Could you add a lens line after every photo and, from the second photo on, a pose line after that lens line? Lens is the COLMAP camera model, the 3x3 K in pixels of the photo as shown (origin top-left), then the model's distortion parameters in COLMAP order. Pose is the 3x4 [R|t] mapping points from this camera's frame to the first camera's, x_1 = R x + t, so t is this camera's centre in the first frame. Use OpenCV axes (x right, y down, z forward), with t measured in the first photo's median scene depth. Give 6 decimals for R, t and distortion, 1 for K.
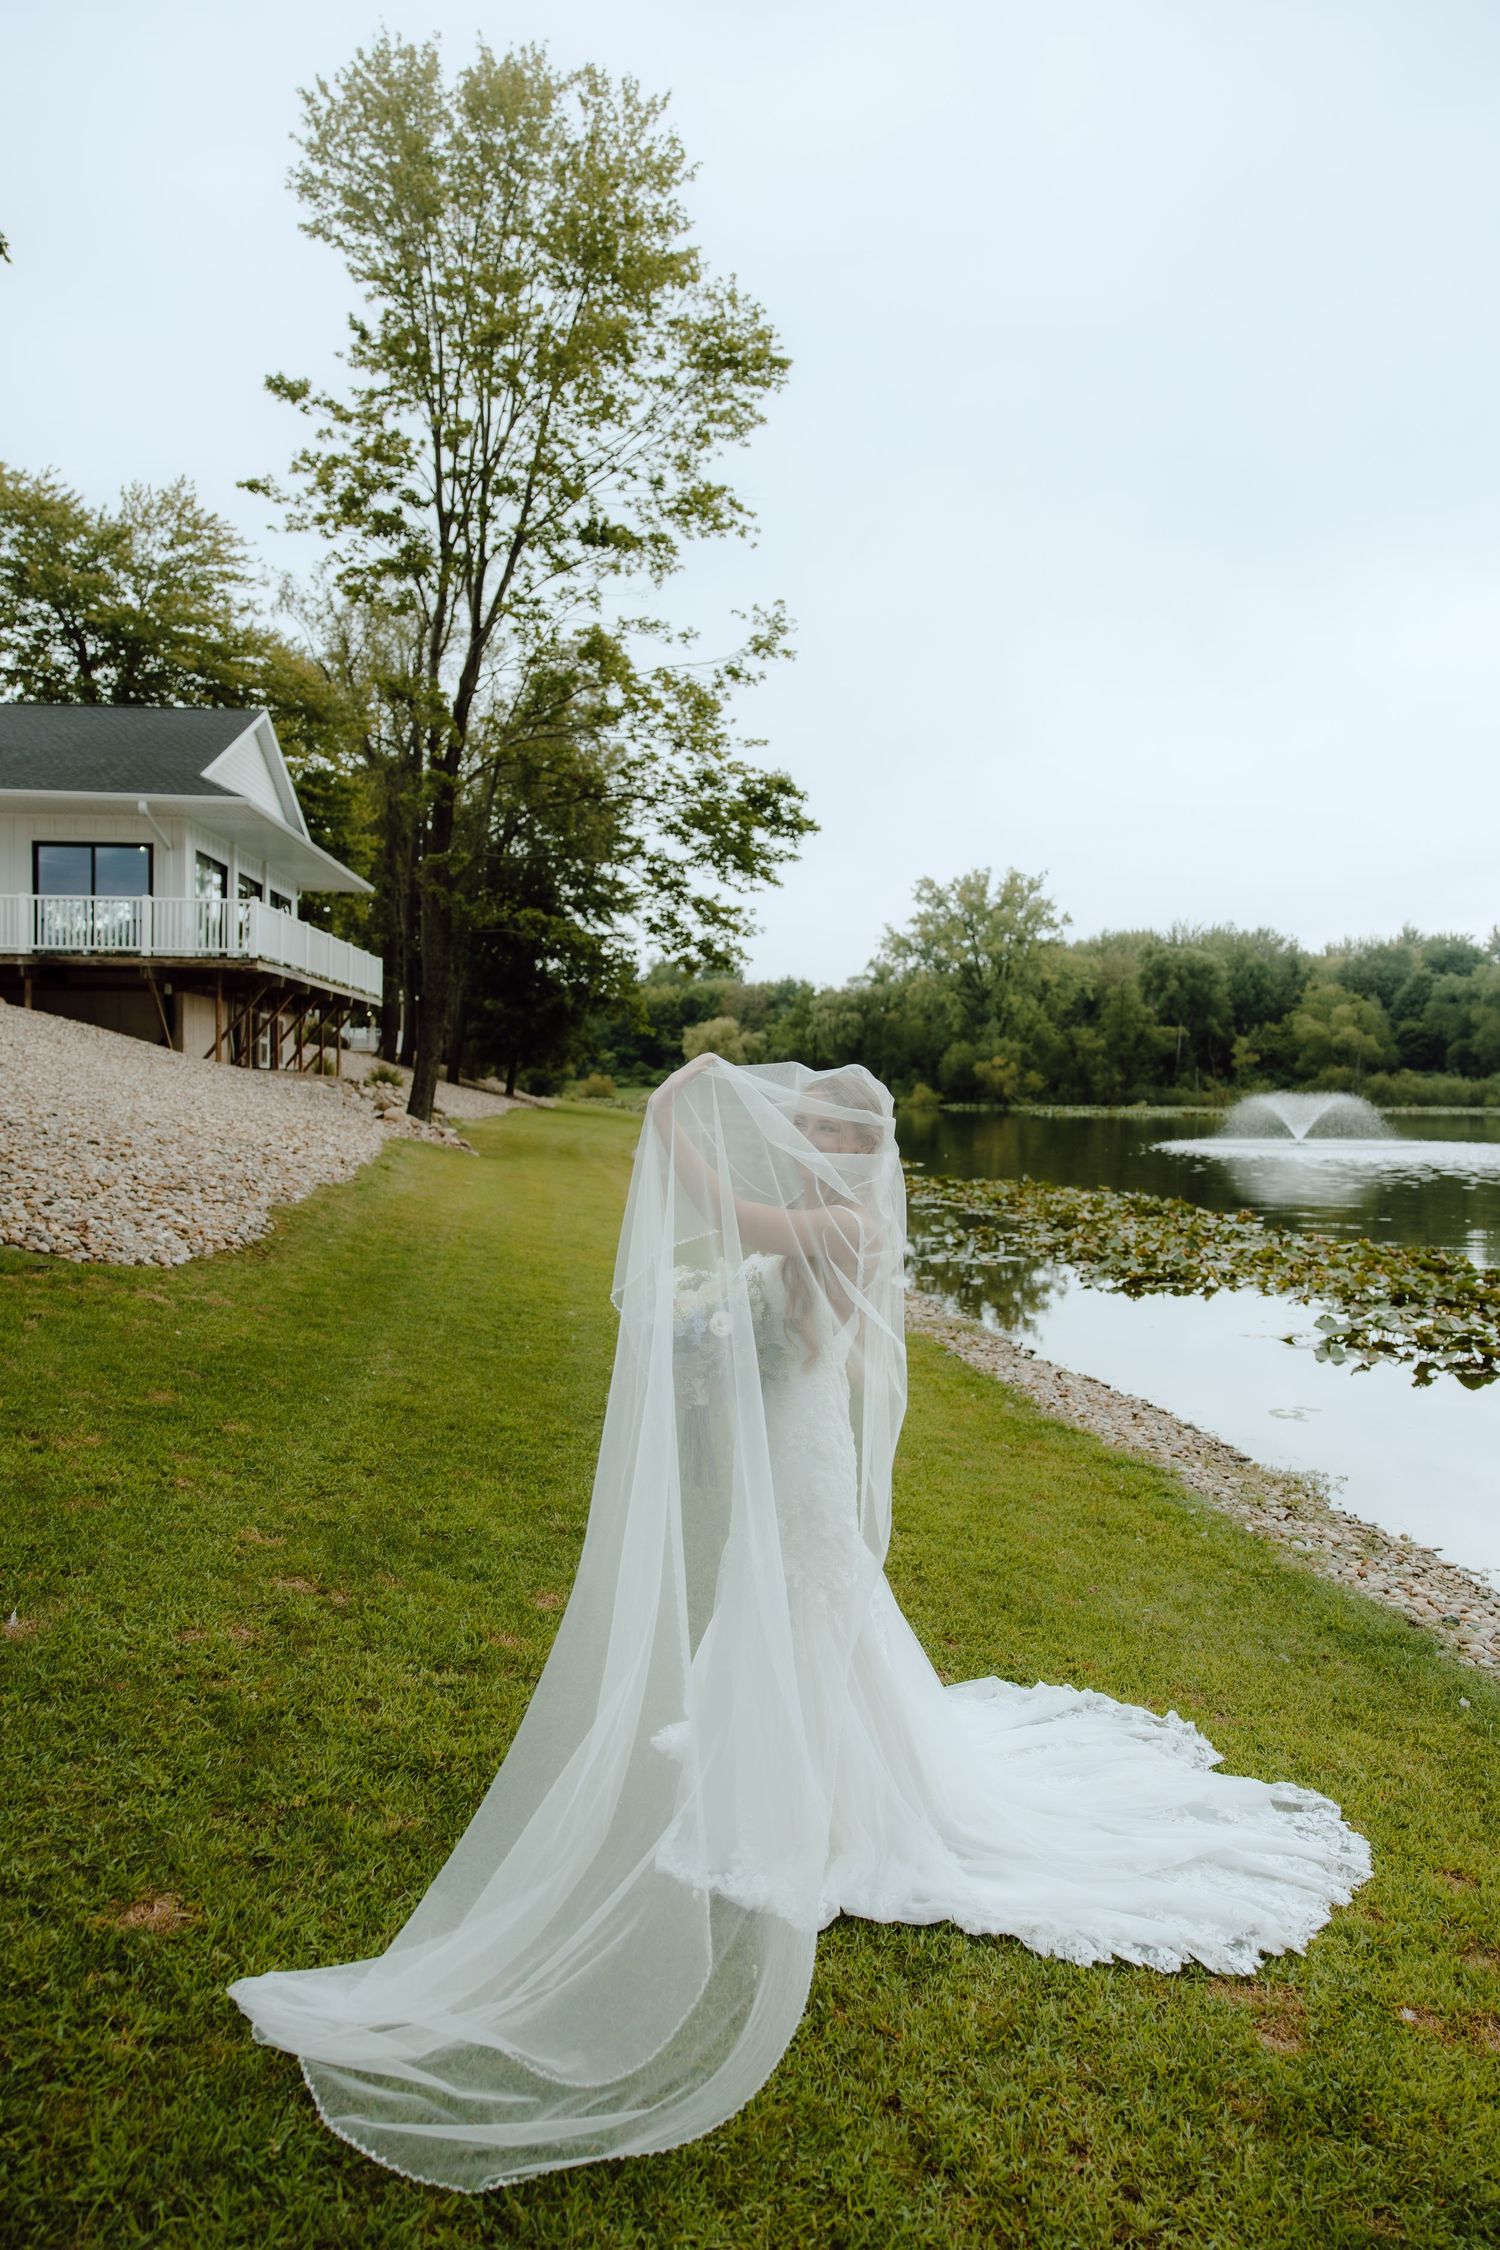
lens RADIAL K [[1545.4, 0, 765.0], [0, 1545.4, 1119.6], [0, 0, 1]] dist [0.011597, 0.010303]
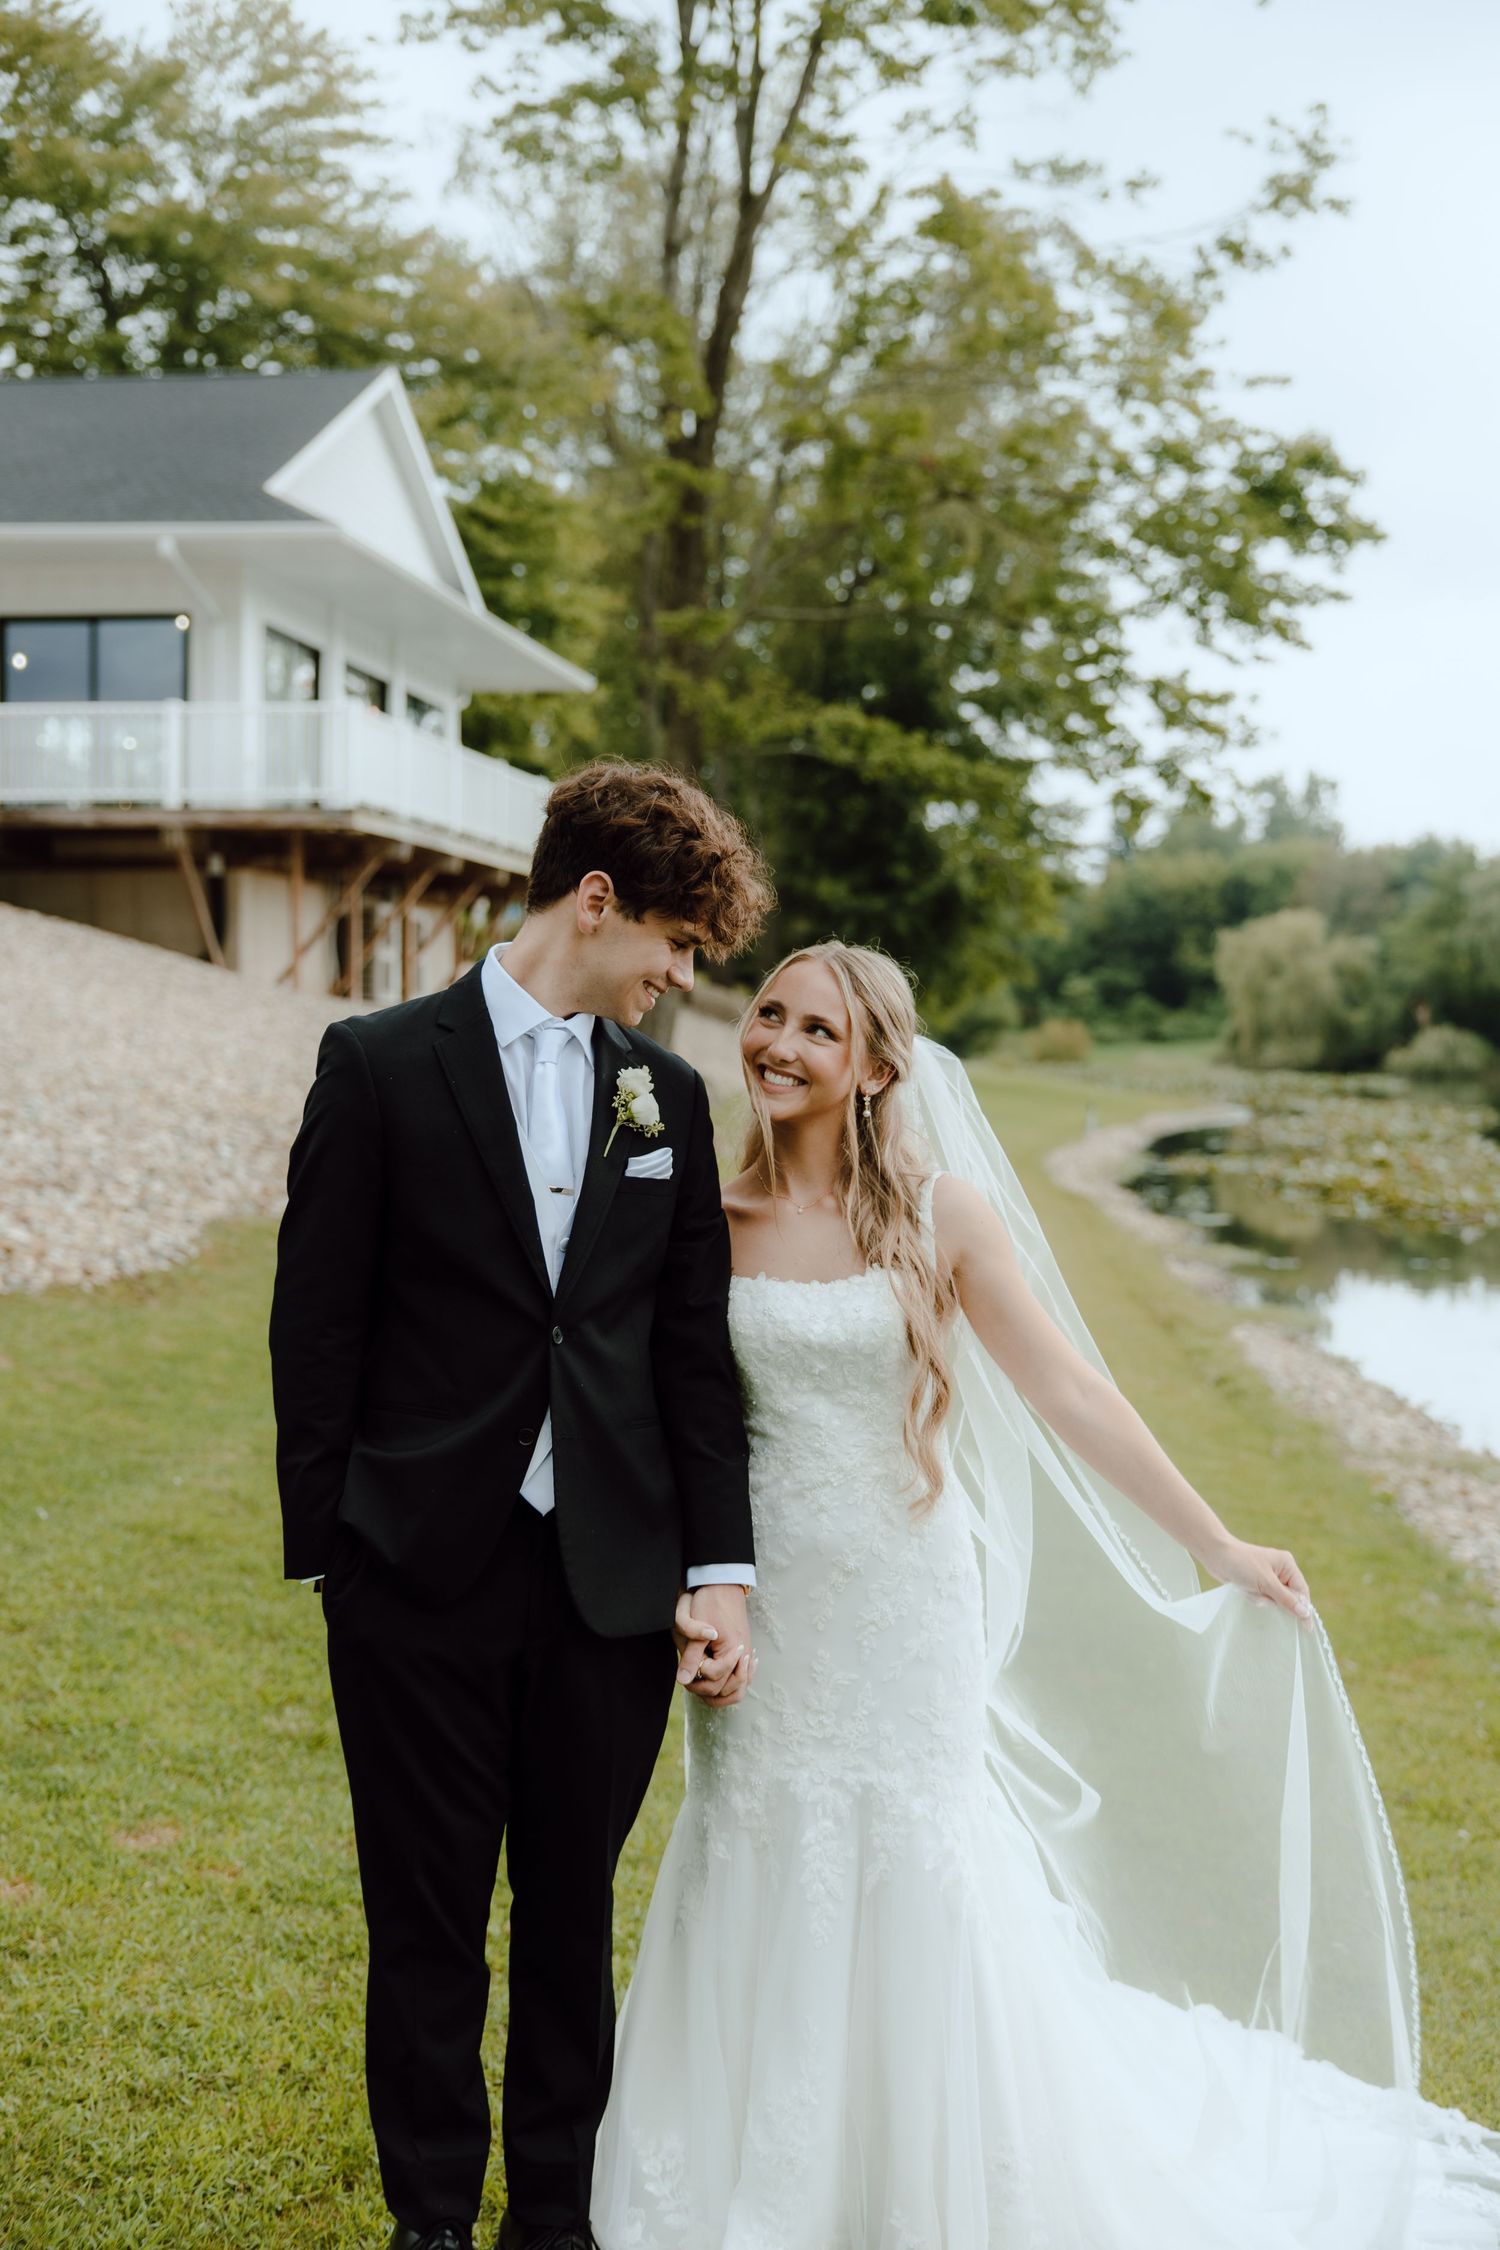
lens RADIAL K [[2862.9, 0, 758.2], [0, 2862.9, 1115.1], [0, 0, 1]] dist [0.072530, 0.000000]
pose [[0.976324, 0.001159, -0.216310, 0.037224], [-0.000513, 0.999995, 0.003042, 0.004731], [0.216312, -0.002859, 0.976320, -0.000094]]
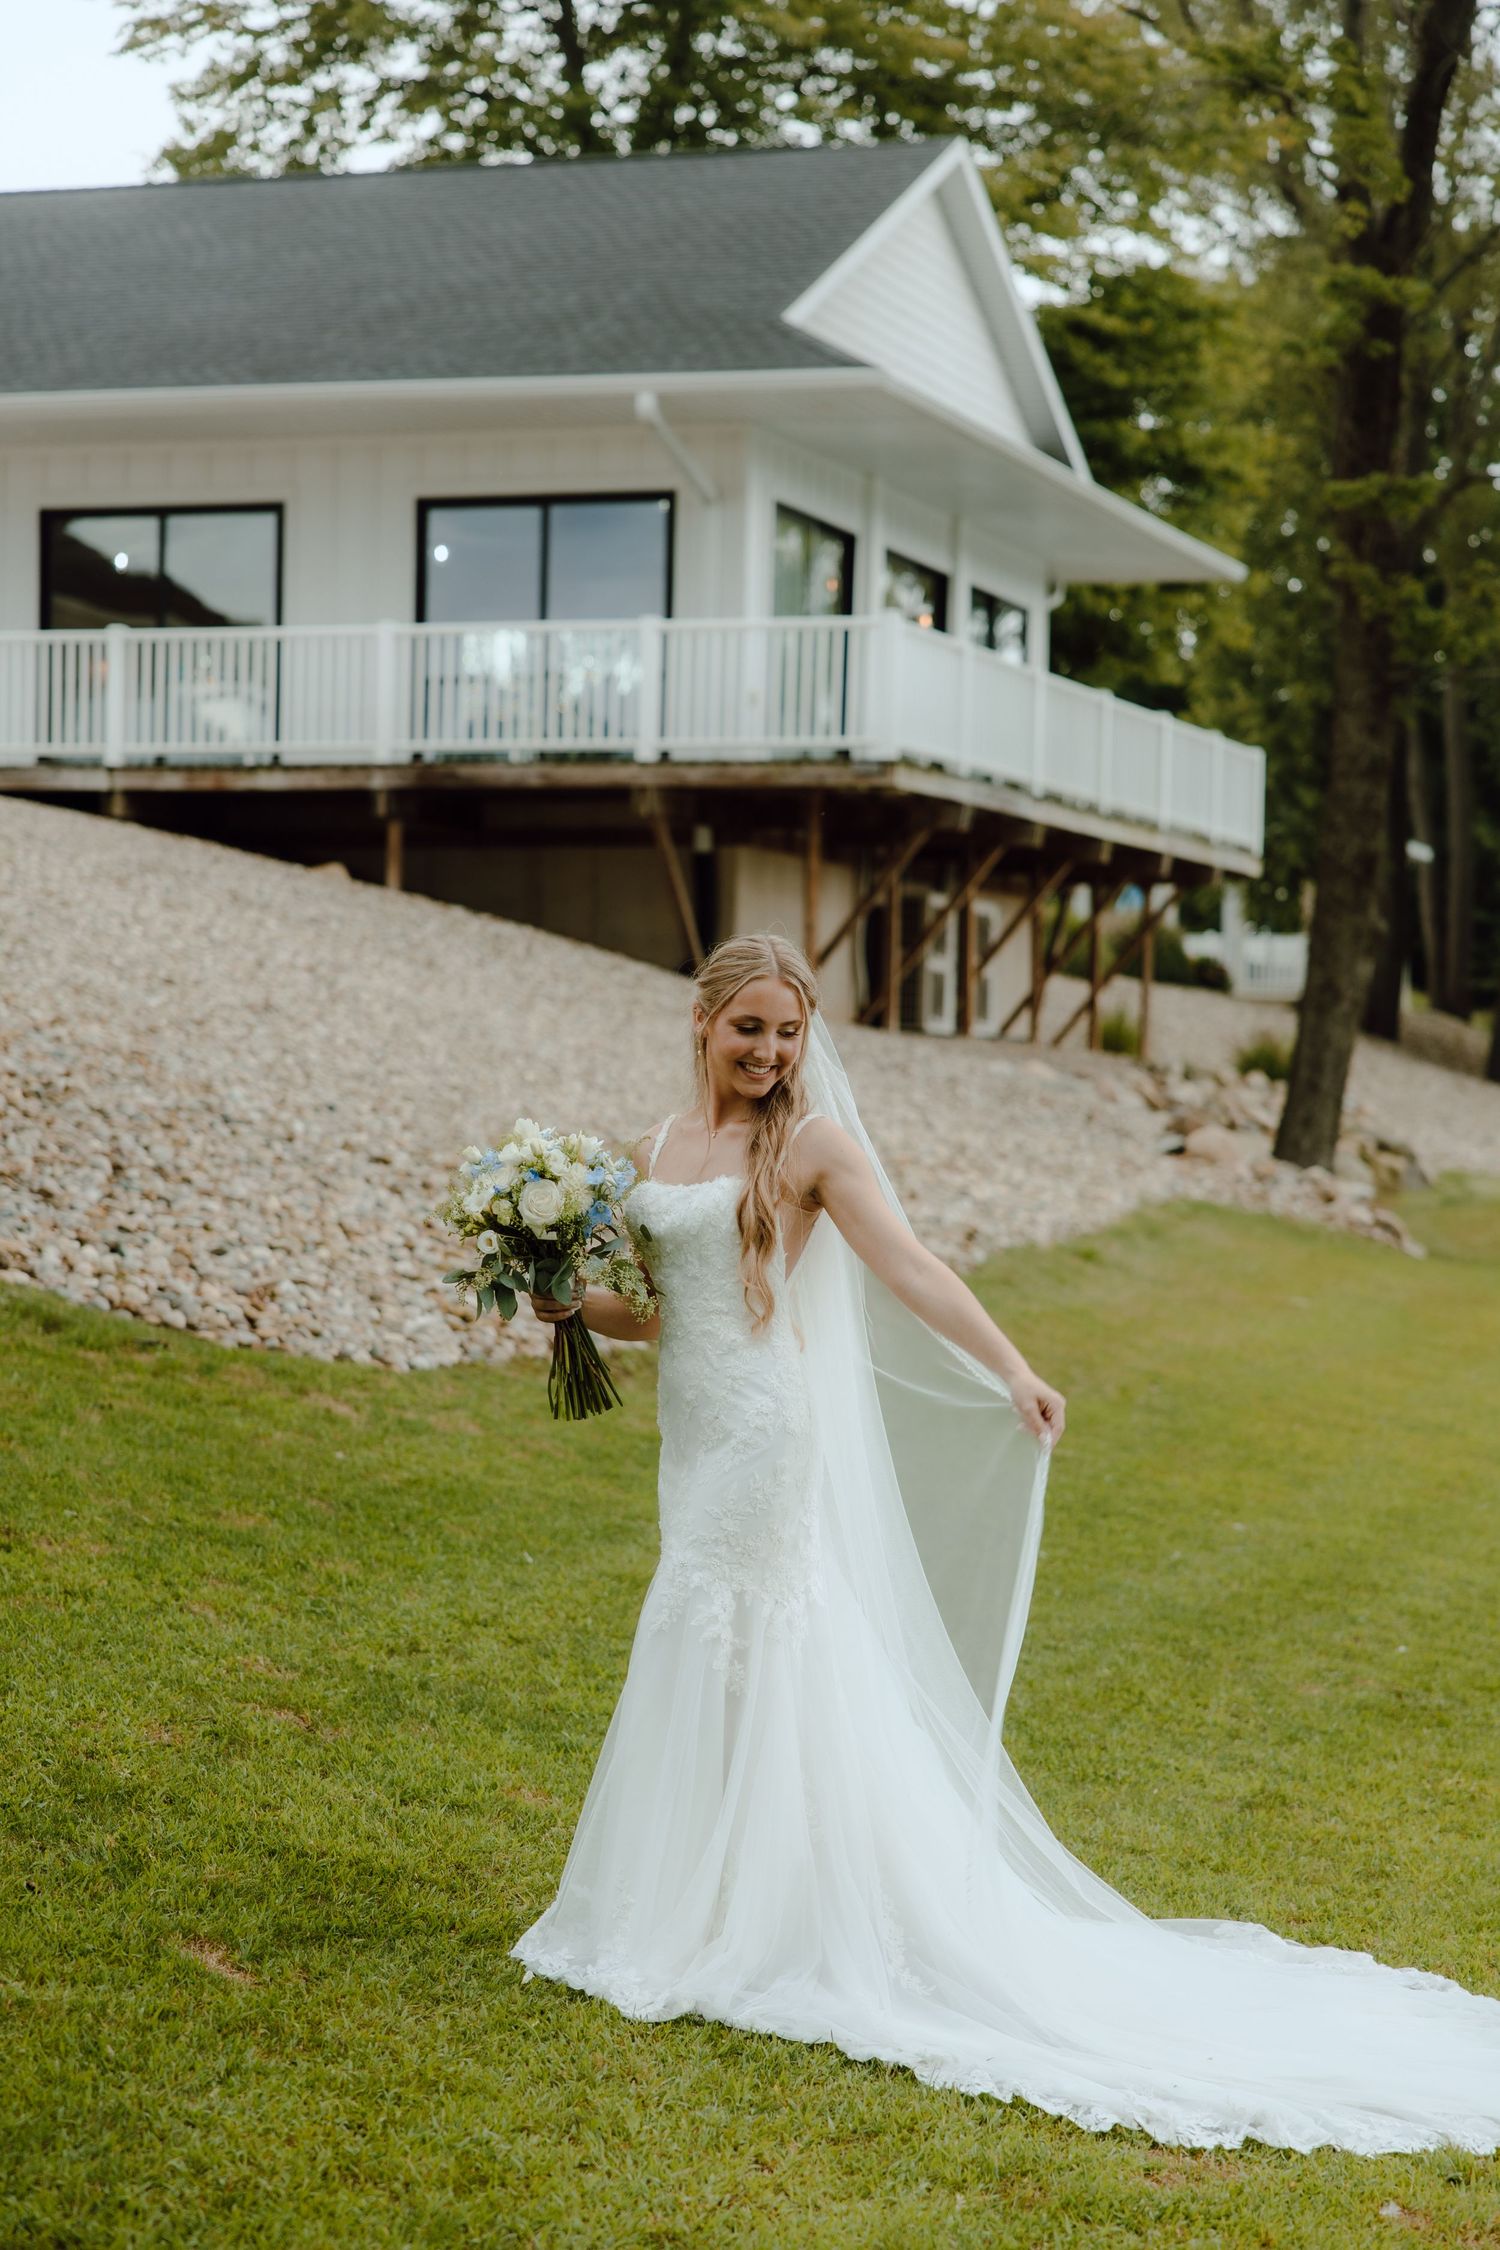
lens RADIAL K [[4444.3, 0, 749.6], [0, 4444.3, 1129.9], [0, 0, 1]] dist [0.063186, 0.000000]
pose [[0.923994, 0.010279, -0.382268, 0.070956], [-0.016450, 0.999782, -0.012878, 0.007593], [0.382052, 0.018187, 0.923962, -0.081336]]
